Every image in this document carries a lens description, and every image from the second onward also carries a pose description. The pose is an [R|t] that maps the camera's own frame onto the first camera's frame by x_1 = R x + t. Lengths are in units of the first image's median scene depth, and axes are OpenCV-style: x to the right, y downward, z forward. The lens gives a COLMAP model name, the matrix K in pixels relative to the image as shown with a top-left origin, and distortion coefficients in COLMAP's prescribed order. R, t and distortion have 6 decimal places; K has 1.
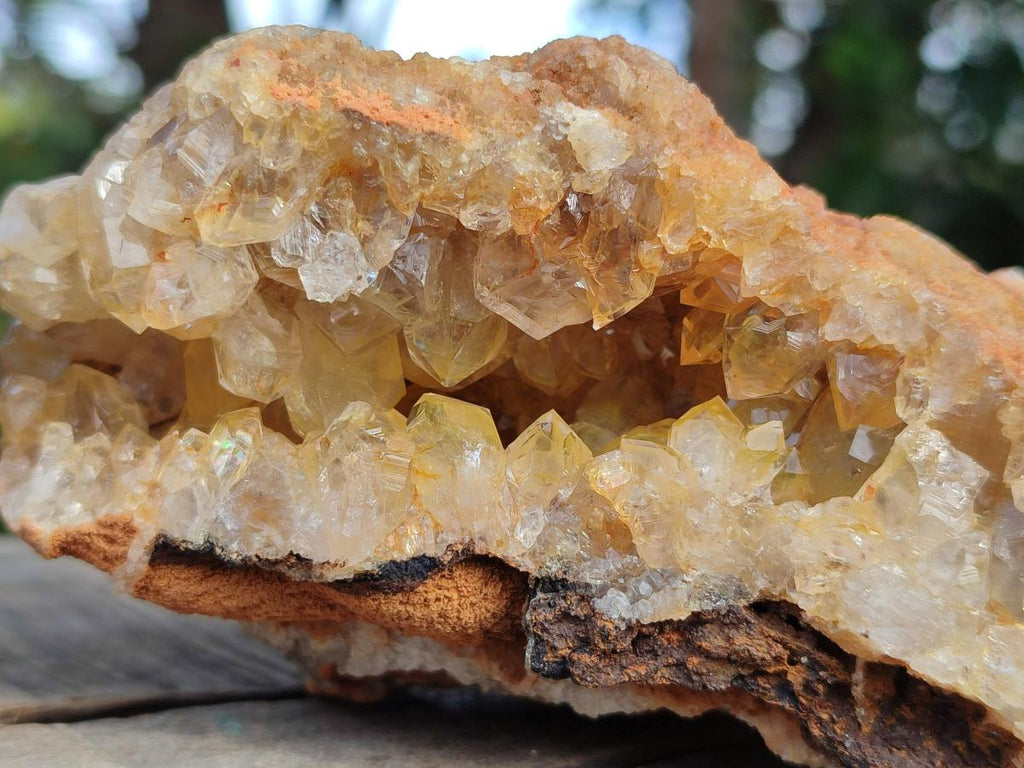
lens RADIAL K [[1619.4, 0, 512.0], [0, 1619.4, 384.0], [0, 0, 1]] dist [0.326586, -2.547347]
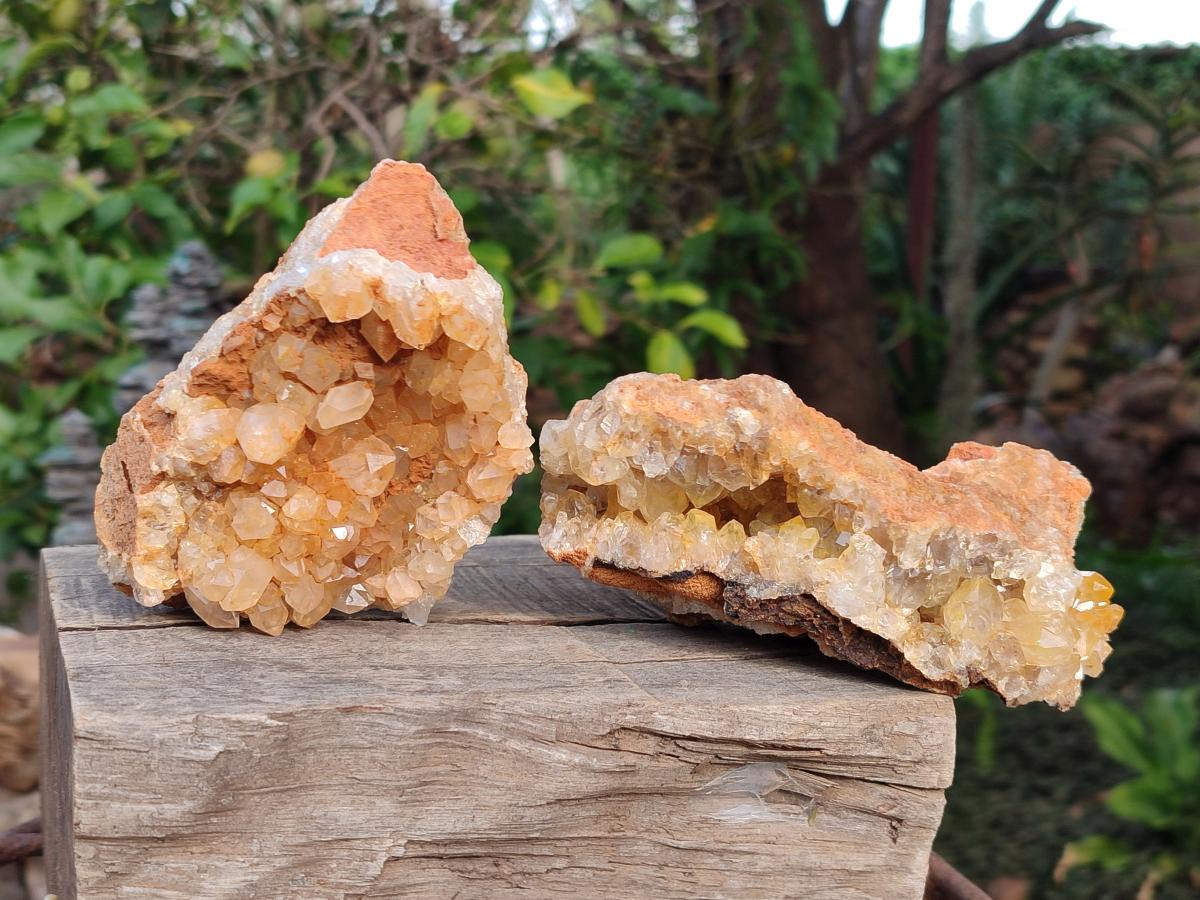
lens RADIAL K [[1897.8, 0, 600.0], [0, 1897.8, 450.0], [0, 0, 1]] dist [0.326586, -2.547347]
pose [[0.956708, 0.033171, -0.289153, 0.729181], [-0.009969, 0.996636, 0.081347, -0.357111], [0.290878, -0.074943, 0.953820, -2.088078]]
